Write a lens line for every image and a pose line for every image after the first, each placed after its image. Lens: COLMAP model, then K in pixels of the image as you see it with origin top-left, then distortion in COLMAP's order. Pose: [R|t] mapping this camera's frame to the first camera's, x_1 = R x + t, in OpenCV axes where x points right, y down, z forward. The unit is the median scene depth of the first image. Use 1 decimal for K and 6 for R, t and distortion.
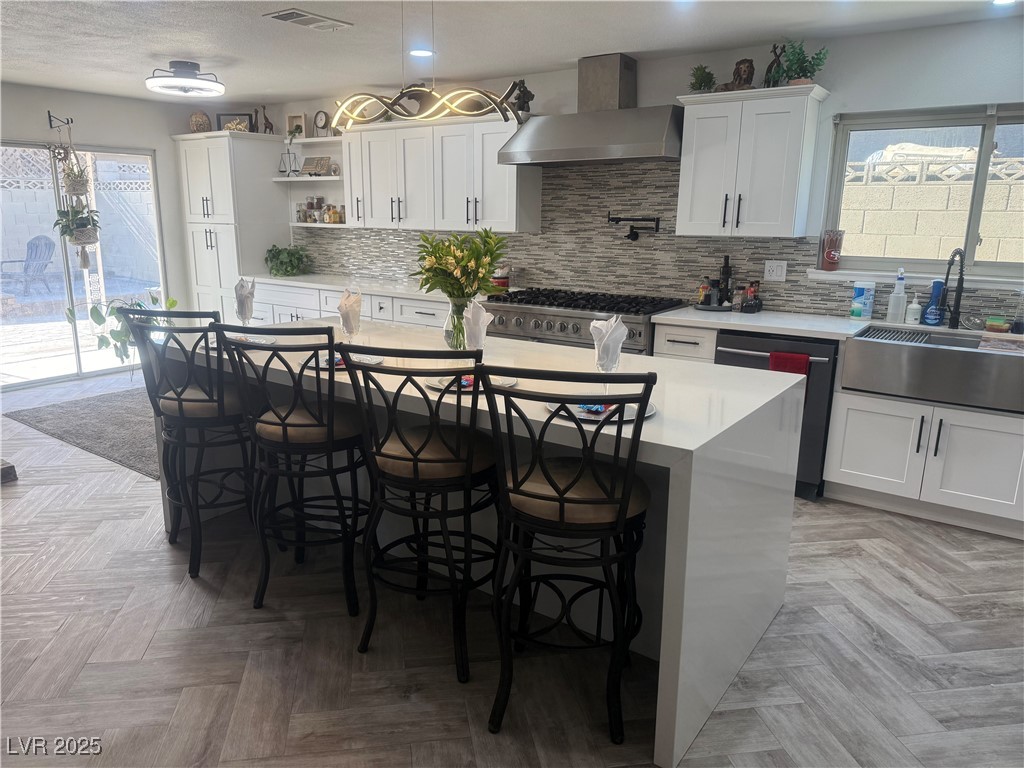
lens RADIAL K [[722.4, 0, 473.4], [0, 722.4, 400.5], [0, 0, 1]] dist [0.083065, -0.113388]
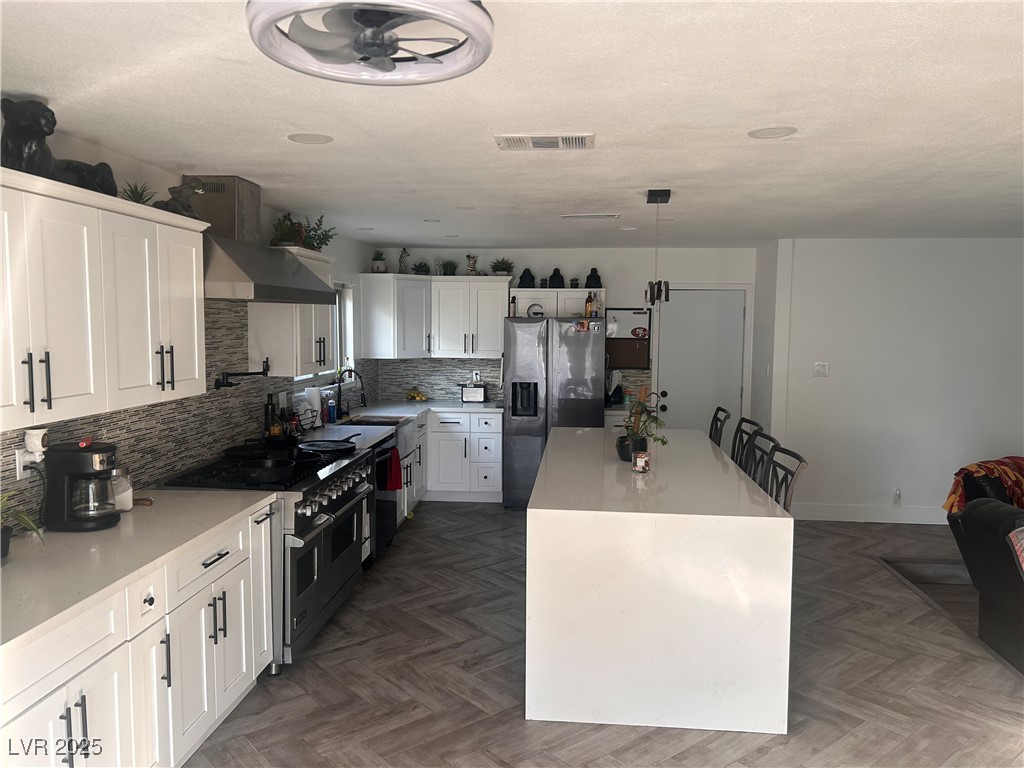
lens RADIAL K [[775.8, 0, 523.4], [0, 775.8, 396.7], [0, 0, 1]] dist [0.029256, -0.042913]
pose [[-0.552708, -0.091162, 0.828374, -0.707034], [0.193489, 0.952800, 0.233955, -0.349621], [-0.810602, 0.289590, -0.508982, 1.160288]]
